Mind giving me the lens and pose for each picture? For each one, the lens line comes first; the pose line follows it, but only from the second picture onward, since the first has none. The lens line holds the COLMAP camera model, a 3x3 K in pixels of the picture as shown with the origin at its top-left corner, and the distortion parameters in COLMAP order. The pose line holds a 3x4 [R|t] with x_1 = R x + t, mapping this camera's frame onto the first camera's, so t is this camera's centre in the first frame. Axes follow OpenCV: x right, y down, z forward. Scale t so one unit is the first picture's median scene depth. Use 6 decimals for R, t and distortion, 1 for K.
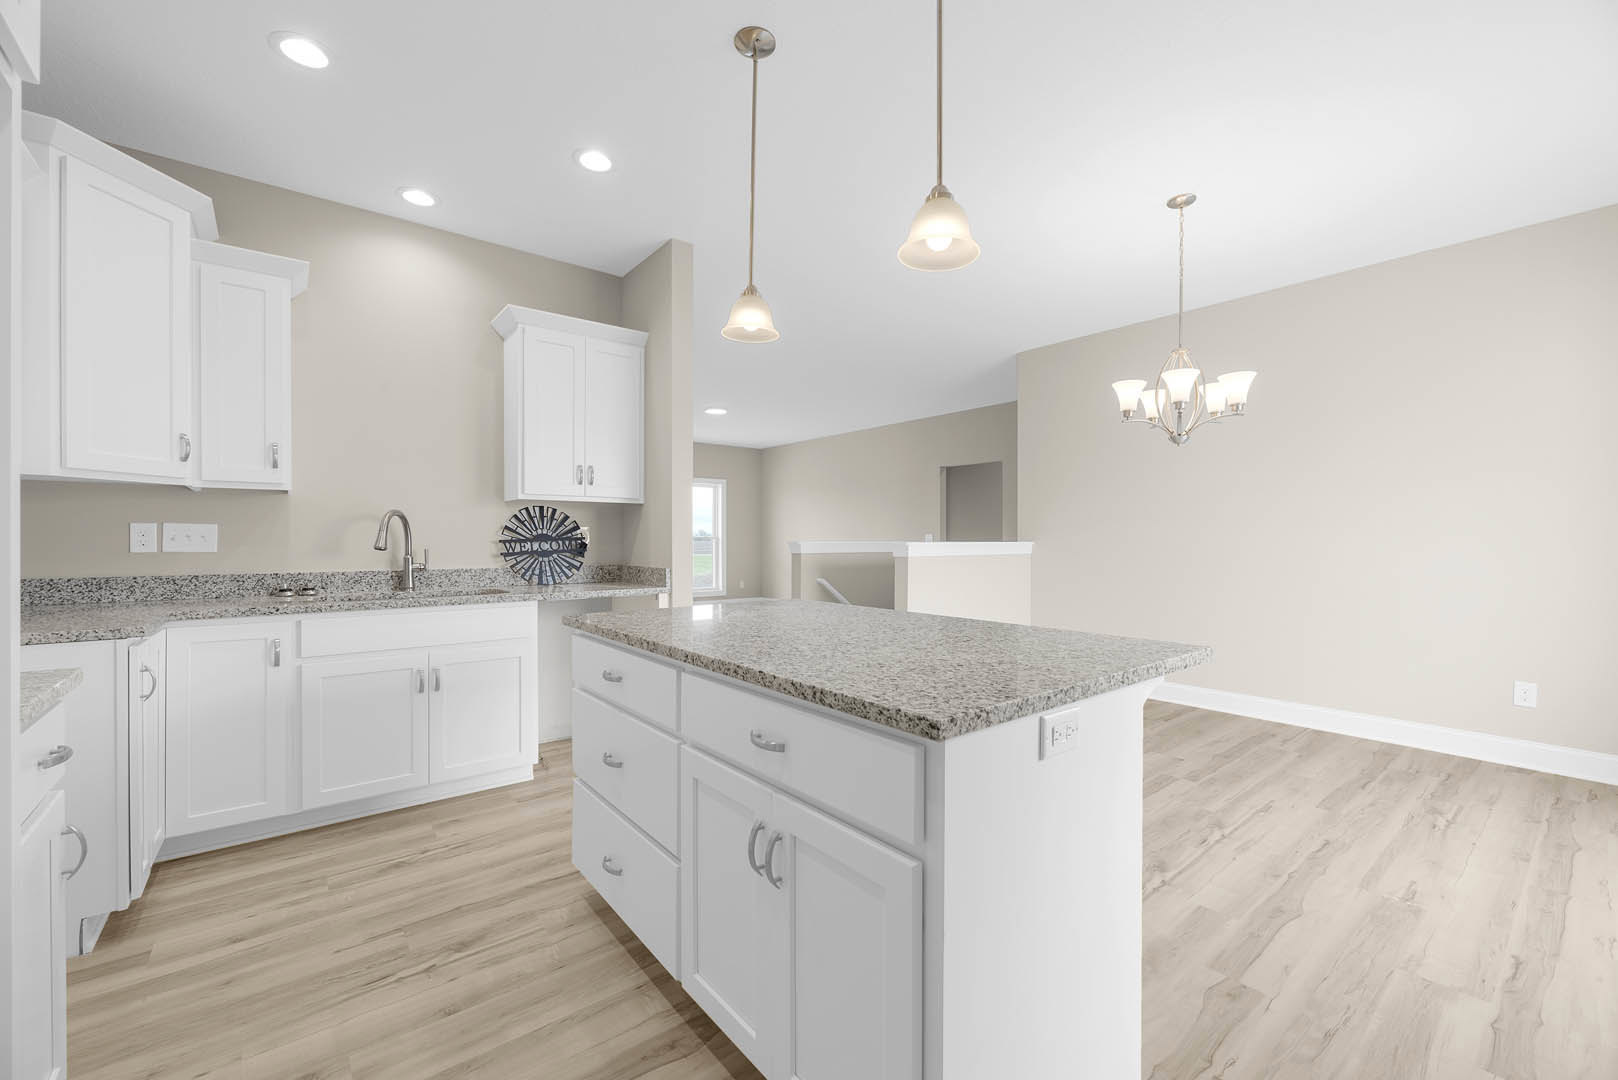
lens RADIAL K [[656.0, 0, 803.9], [0, 656.0, 542.3], [0, 0, 1]] dist [-0.003156, -0.000171]
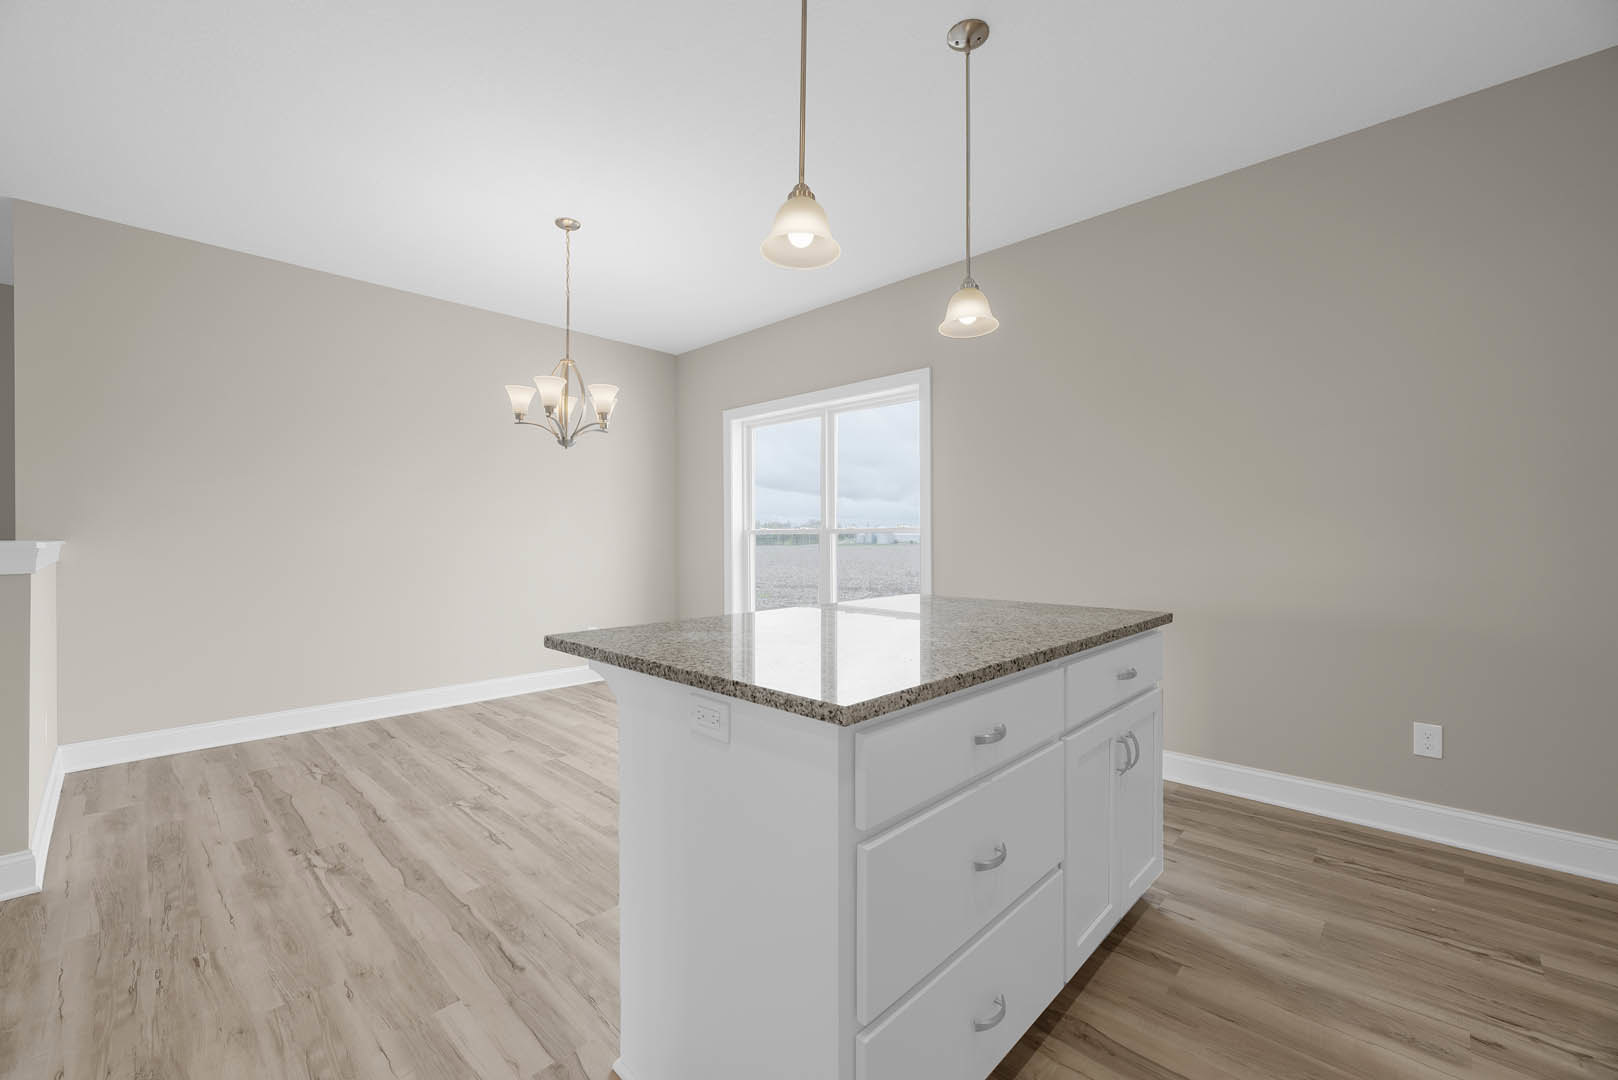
lens RADIAL K [[656.0, 0, 803.9], [0, 656.0, 542.3], [0, 0, 1]] dist [-0.003156, -0.000171]
pose [[-0.128606, -0.009492, 0.991650, -0.552453], [0.006783, 0.999922, 0.010451, -0.001672], [-0.991673, 0.008070, -0.128531, 0.753211]]
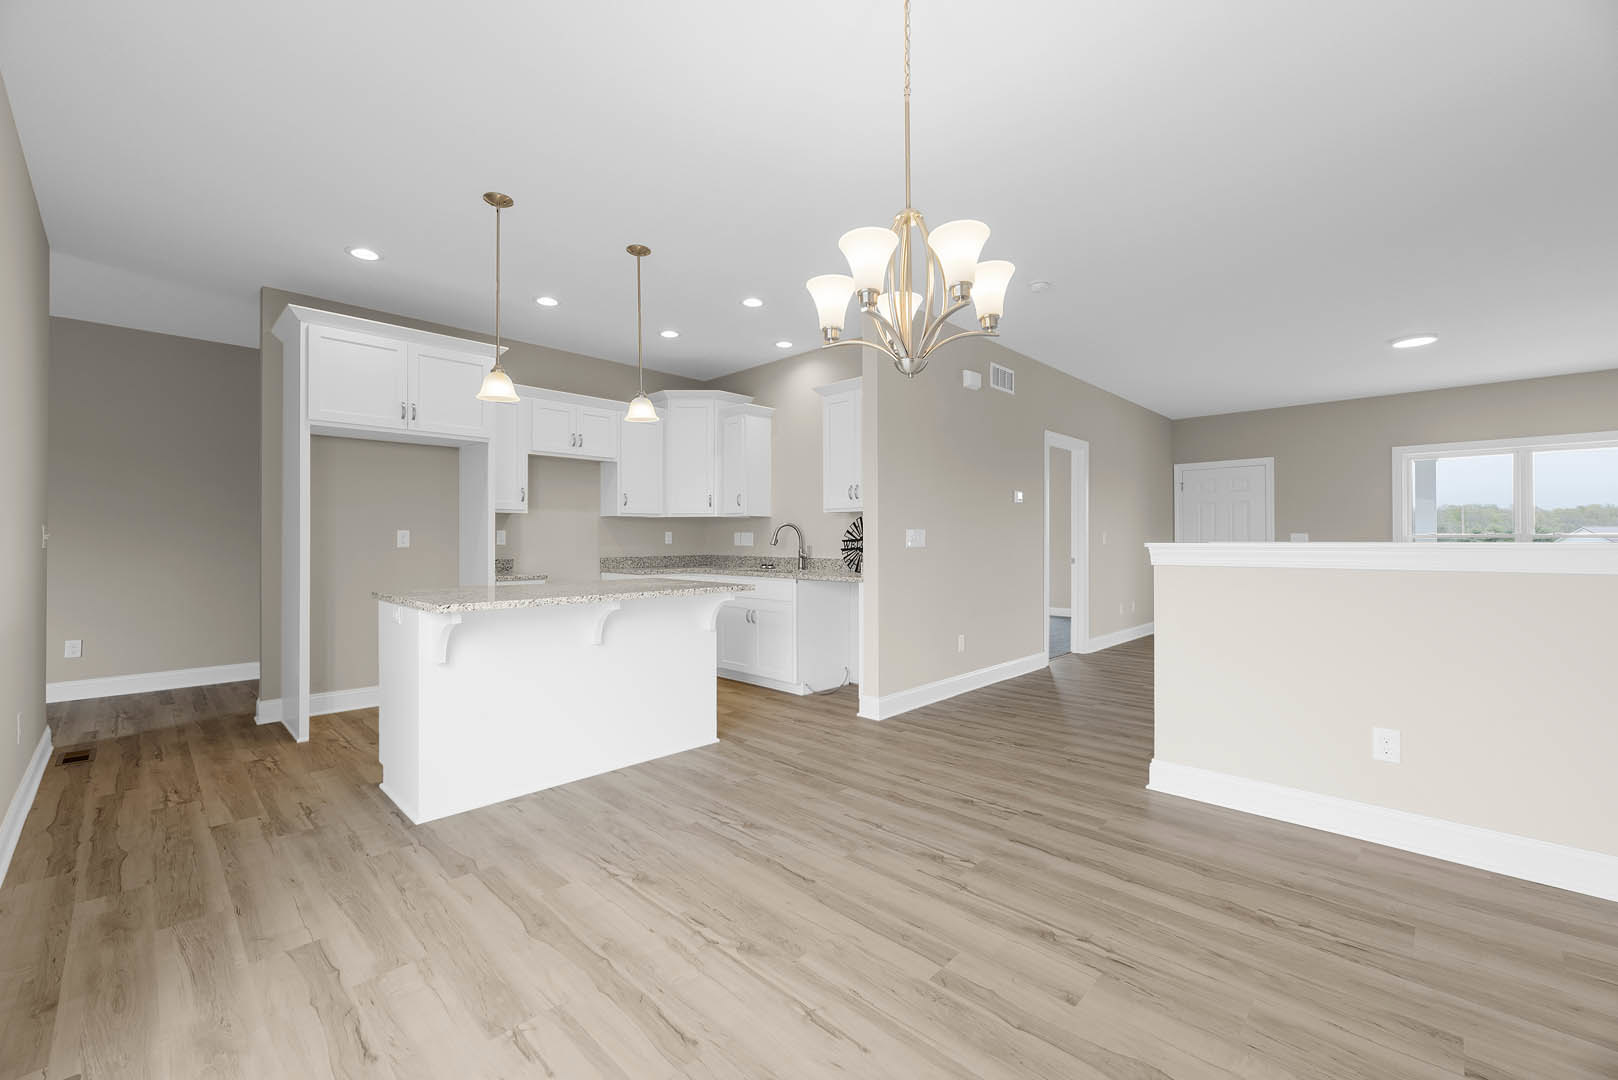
lens RADIAL K [[657.1, 0, 800.4], [0, 657.1, 535.7], [0, 0, 1]] dist [-0.002658, -0.000496]
pose [[0.116692, -0.007326, -0.993141, 1.147548], [-0.004014, 0.999961, -0.007848, -0.001123], [0.993160, 0.004902, 0.116658, 0.835299]]
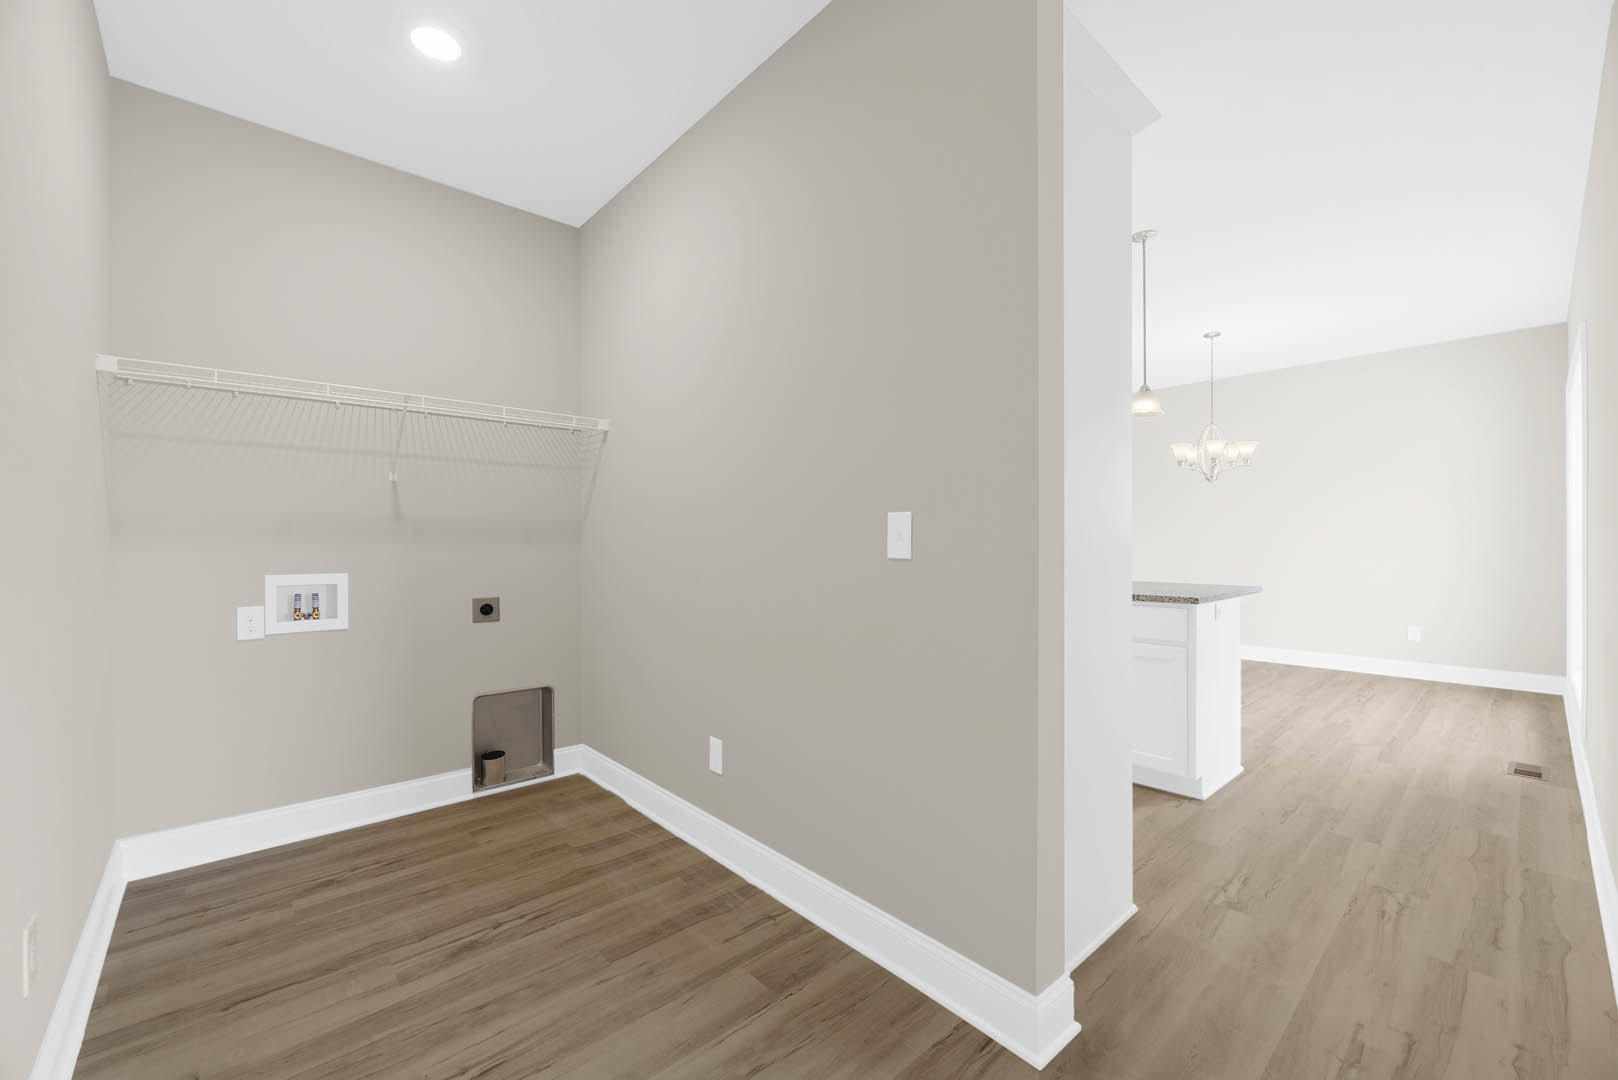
lens RADIAL K [[656.0, 0, 803.9], [0, 656.0, 542.3], [0, 0, 1]] dist [-0.003156, -0.000171]
pose [[0.998574, -0.003315, 0.053275, -0.542193], [0.003473, 0.999990, -0.002872, 0.003876], [-0.053265, 0.003053, 0.998576, -0.593986]]
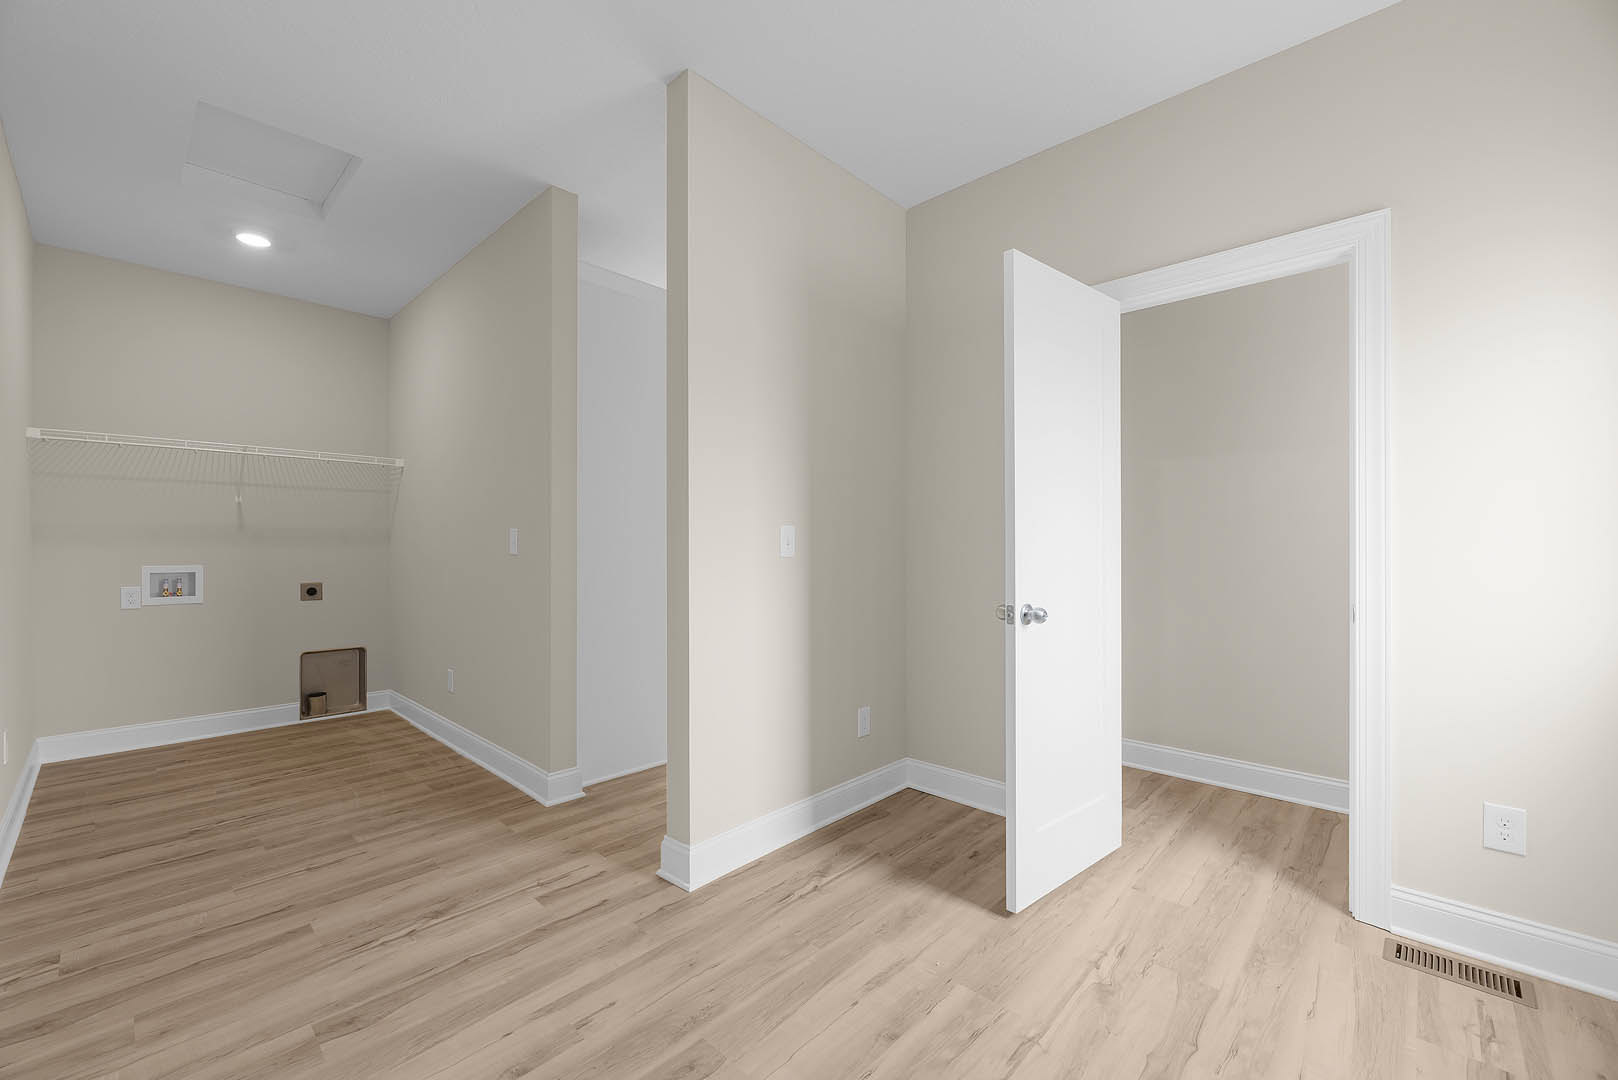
lens RADIAL K [[656.0, 0, 803.9], [0, 656.0, 542.3], [0, 0, 1]] dist [-0.003156, -0.000171]
pose [[0.990128, 0.000413, 0.140165, -0.118804], [0.000514, 0.999978, -0.006574, 0.004770], [-0.140165, 0.006581, 0.990106, -1.122254]]
